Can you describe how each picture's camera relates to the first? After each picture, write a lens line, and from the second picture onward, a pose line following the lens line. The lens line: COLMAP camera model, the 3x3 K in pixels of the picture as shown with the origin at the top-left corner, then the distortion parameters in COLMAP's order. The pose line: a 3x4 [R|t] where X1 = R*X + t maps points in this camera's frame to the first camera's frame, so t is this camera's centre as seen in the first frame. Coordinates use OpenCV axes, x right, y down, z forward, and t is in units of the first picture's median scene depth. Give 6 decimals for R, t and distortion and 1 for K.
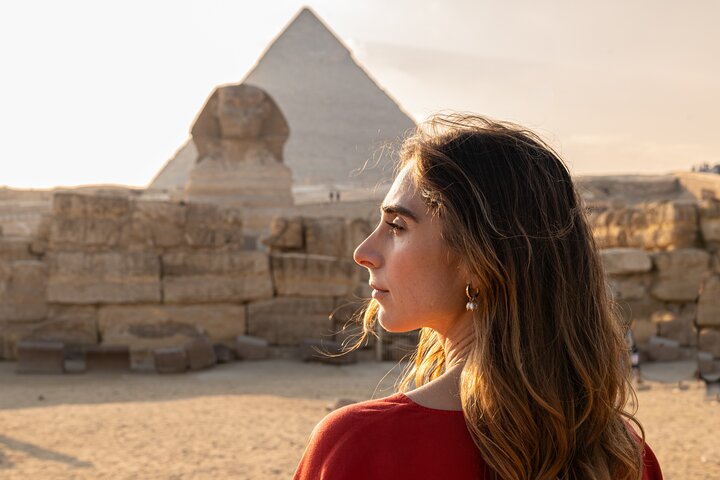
lens RADIAL K [[1026.4, 0, 383.4], [0, 1026.4, 240.4], [0, 0, 1]] dist [0.005429, 0.004708]
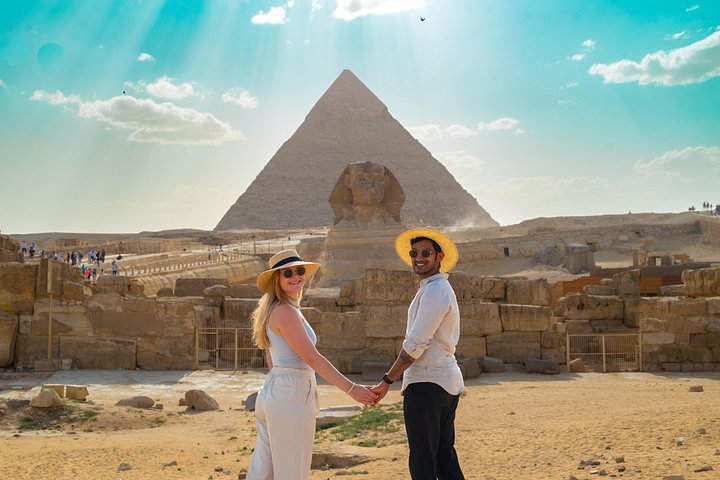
lens RADIAL K [[916.5, 0, 360.0], [0, 916.5, 240.0], [0, 0, 1]] dist [-0.008334, 0.004436]
pose [[0.998406, -0.016522, -0.053975, -0.247912], [0.014645, 0.999280, -0.034990, -0.040162], [0.054515, 0.034144, 0.997929, -0.422781]]
